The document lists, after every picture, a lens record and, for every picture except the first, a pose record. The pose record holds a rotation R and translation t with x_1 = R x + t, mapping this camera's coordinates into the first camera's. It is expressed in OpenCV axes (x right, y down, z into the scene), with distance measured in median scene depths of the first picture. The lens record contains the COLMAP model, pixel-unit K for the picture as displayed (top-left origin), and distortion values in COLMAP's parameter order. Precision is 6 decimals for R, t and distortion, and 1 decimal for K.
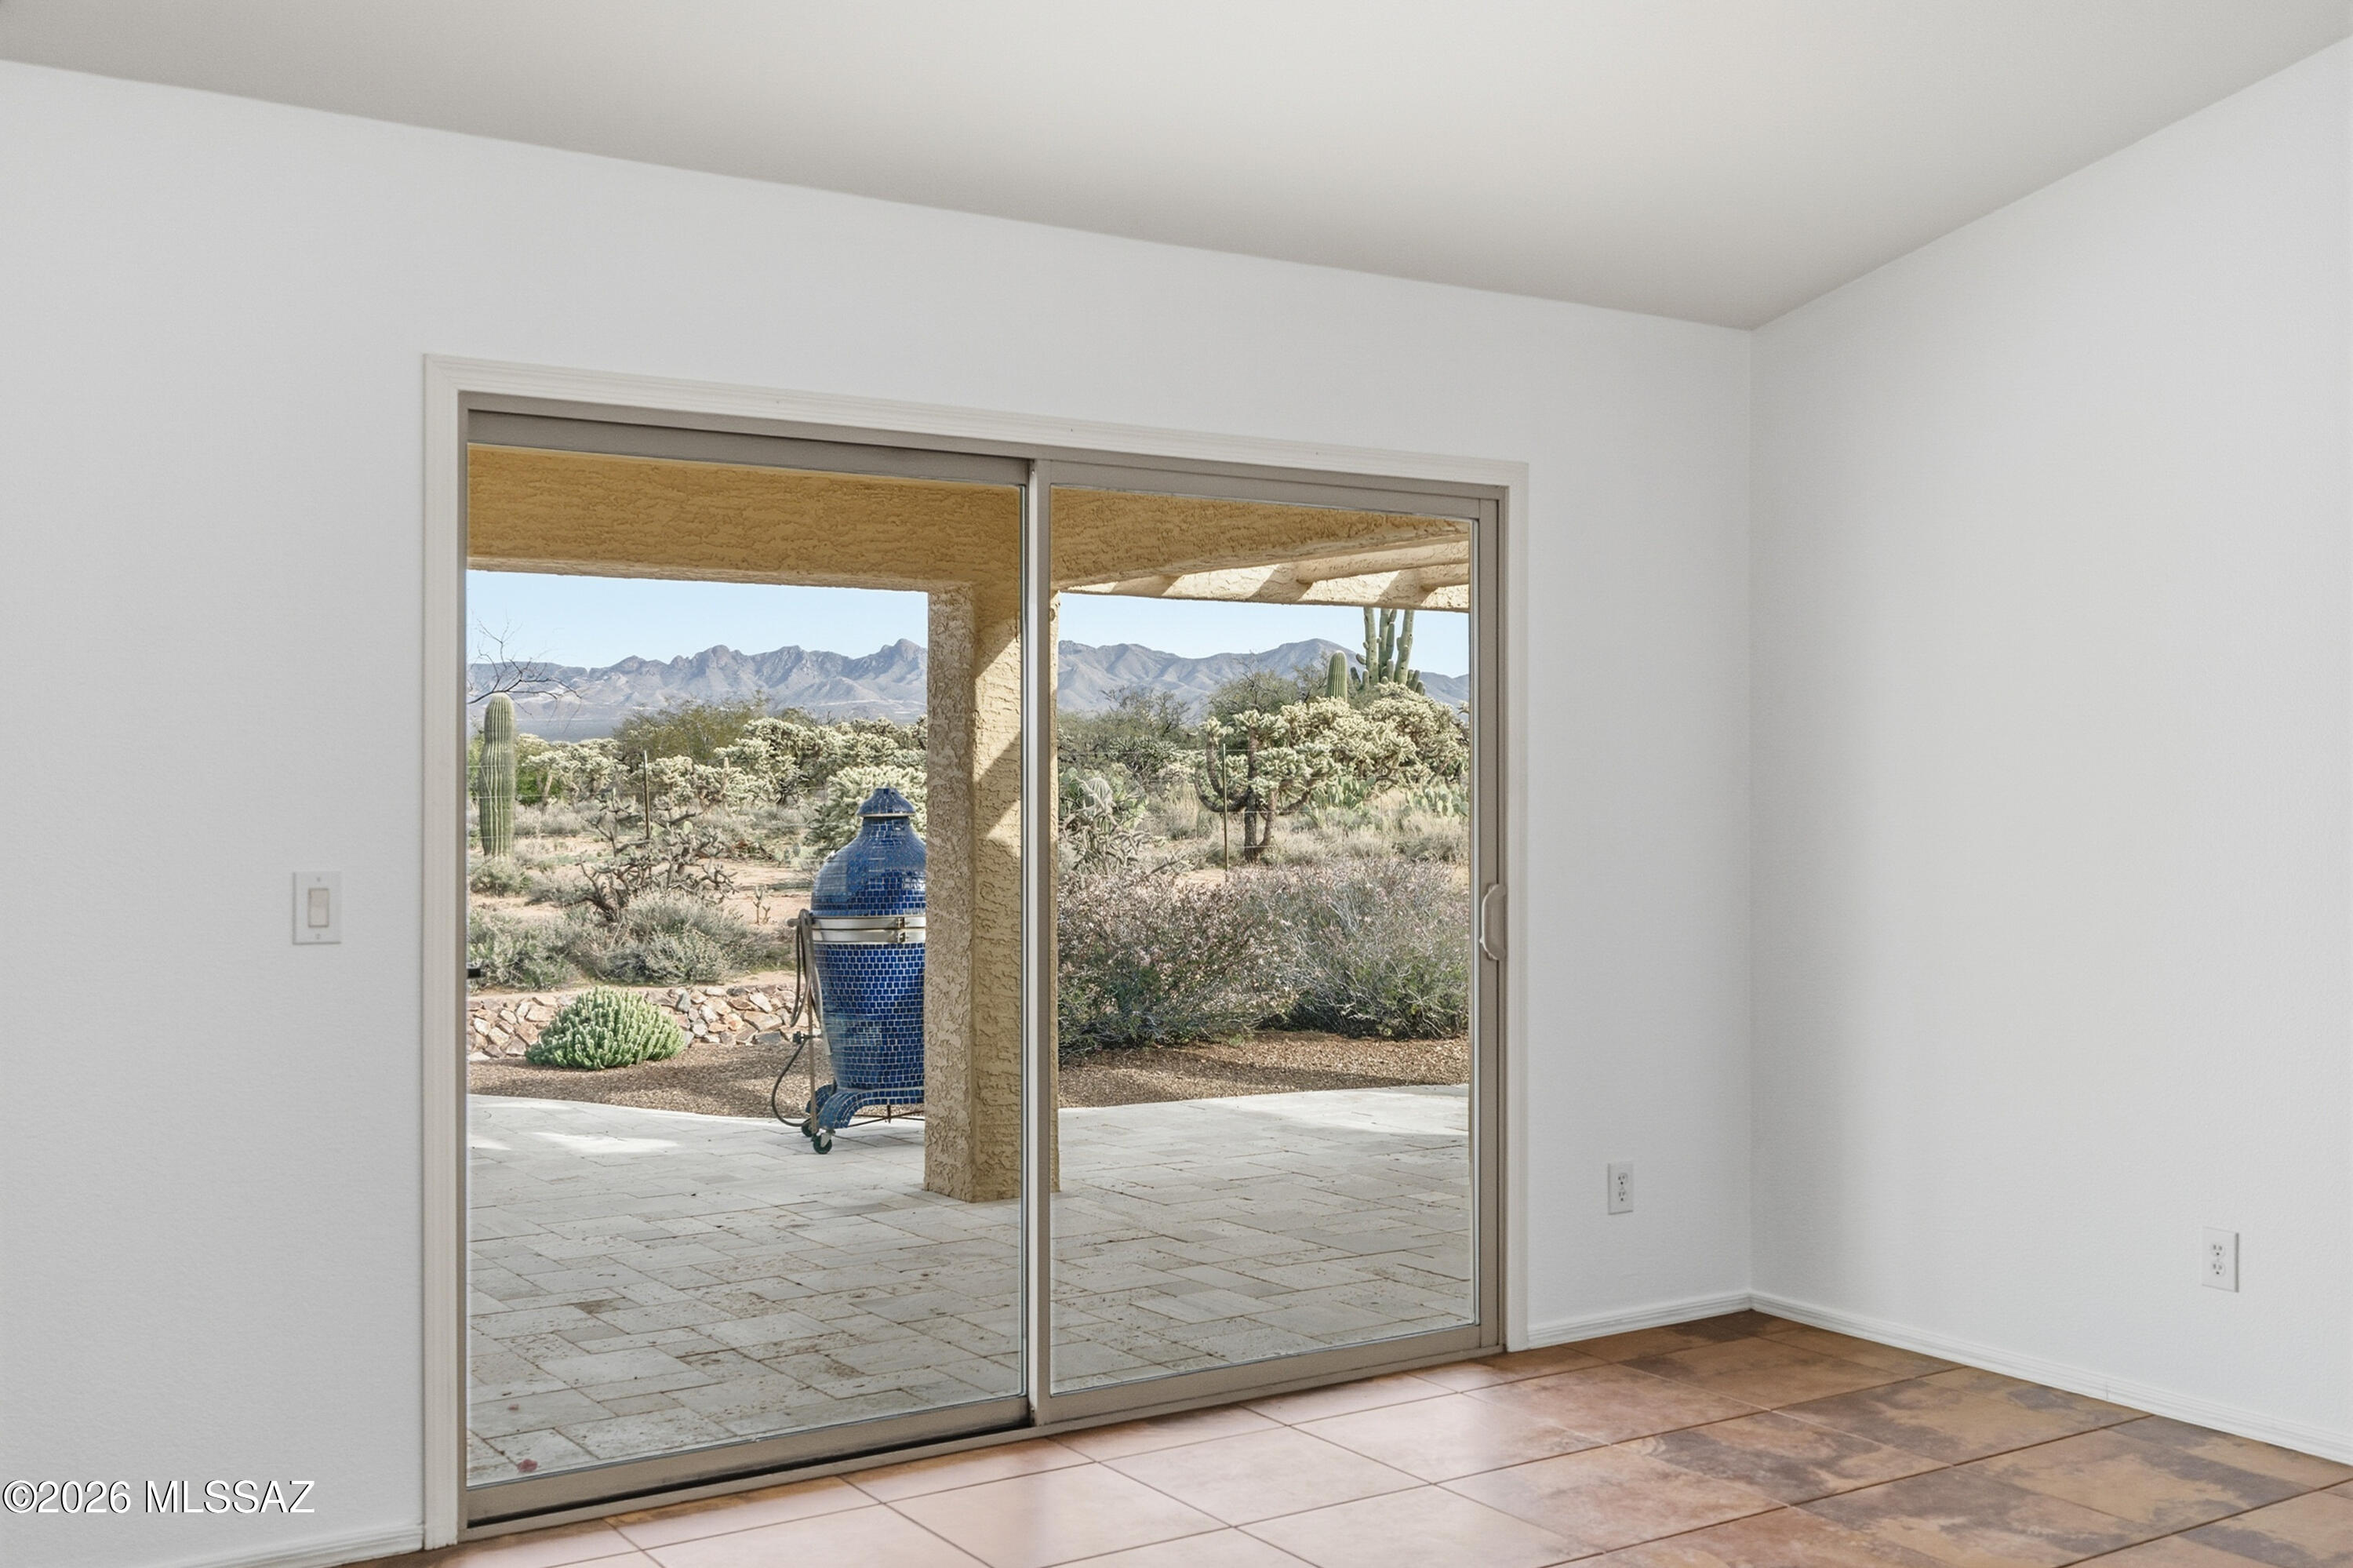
lens RADIAL K [[2316.5, 0, 1158.5], [0, 2316.5, 786.2], [0, 0, 1]] dist [-0.005719, 0.000000]
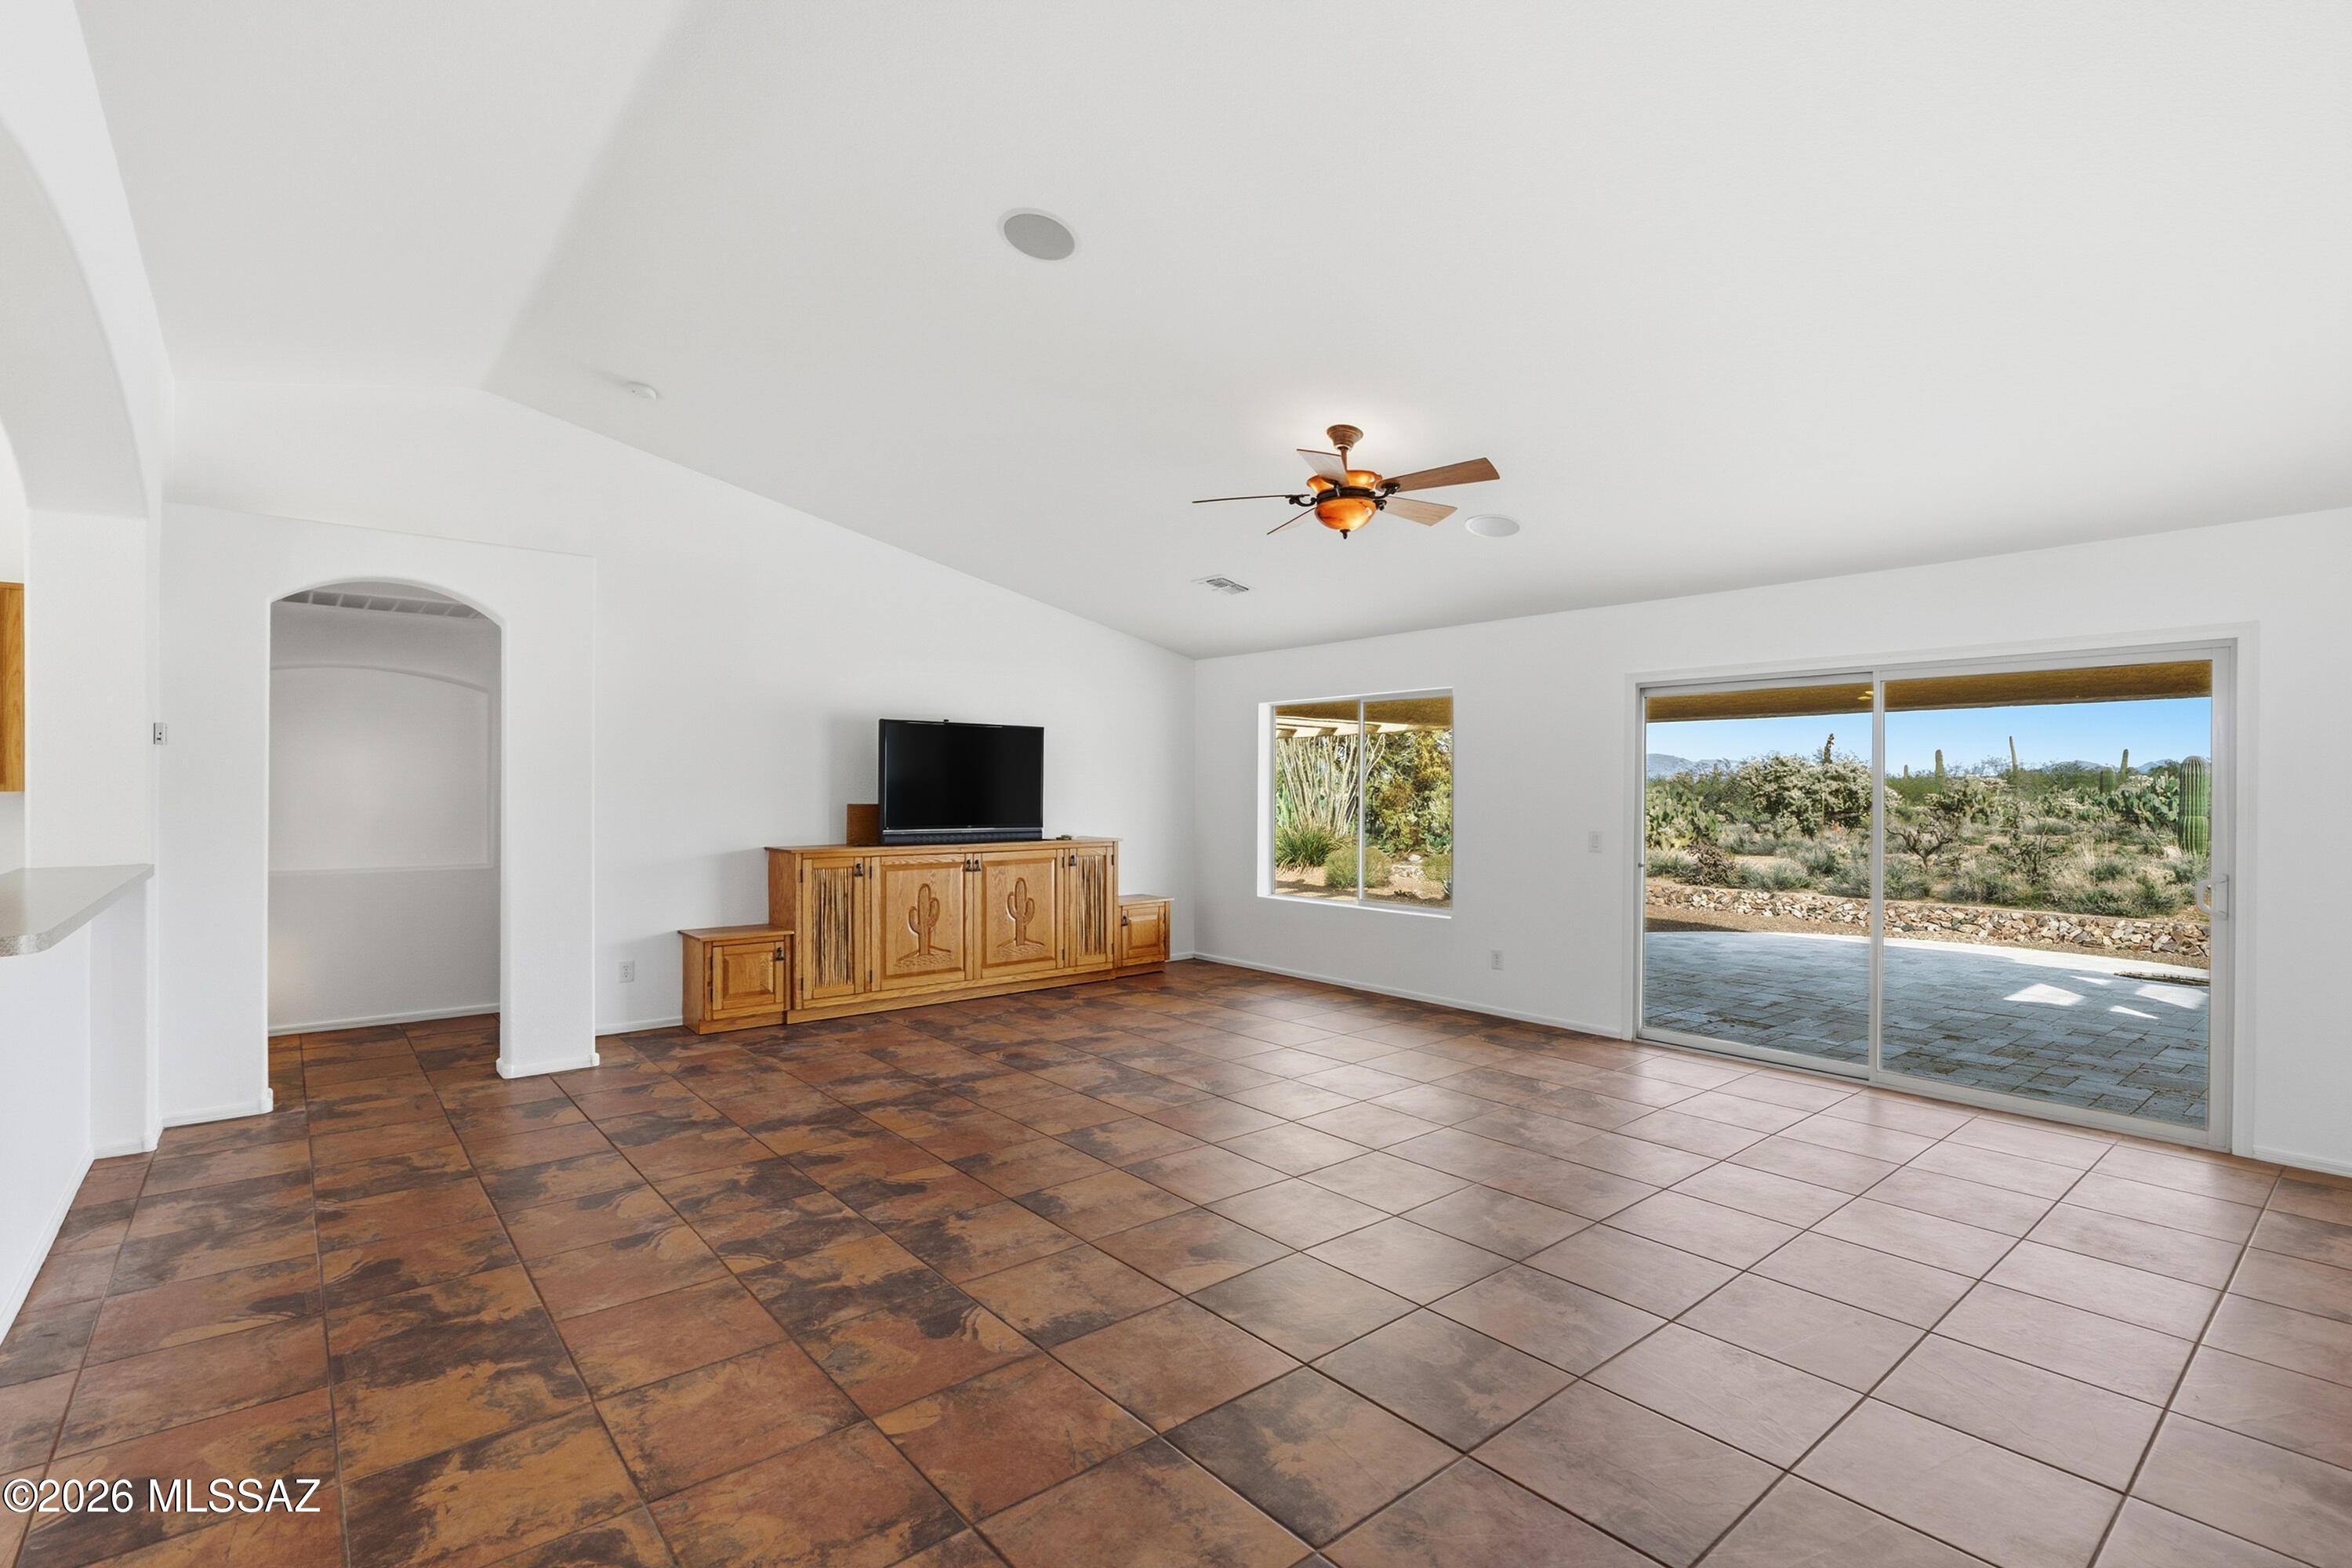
lens RADIAL K [[1065.7, 0, 1159.4], [0, 1065.7, 795.5], [0, 0, 1]] dist [-0.009845, 0.003312]
pose [[0.106580, 0.007482, -0.994276, 0.373913], [-0.005311, 0.999962, 0.006955, -0.007706], [0.994290, 0.004539, 0.106616, 0.062436]]
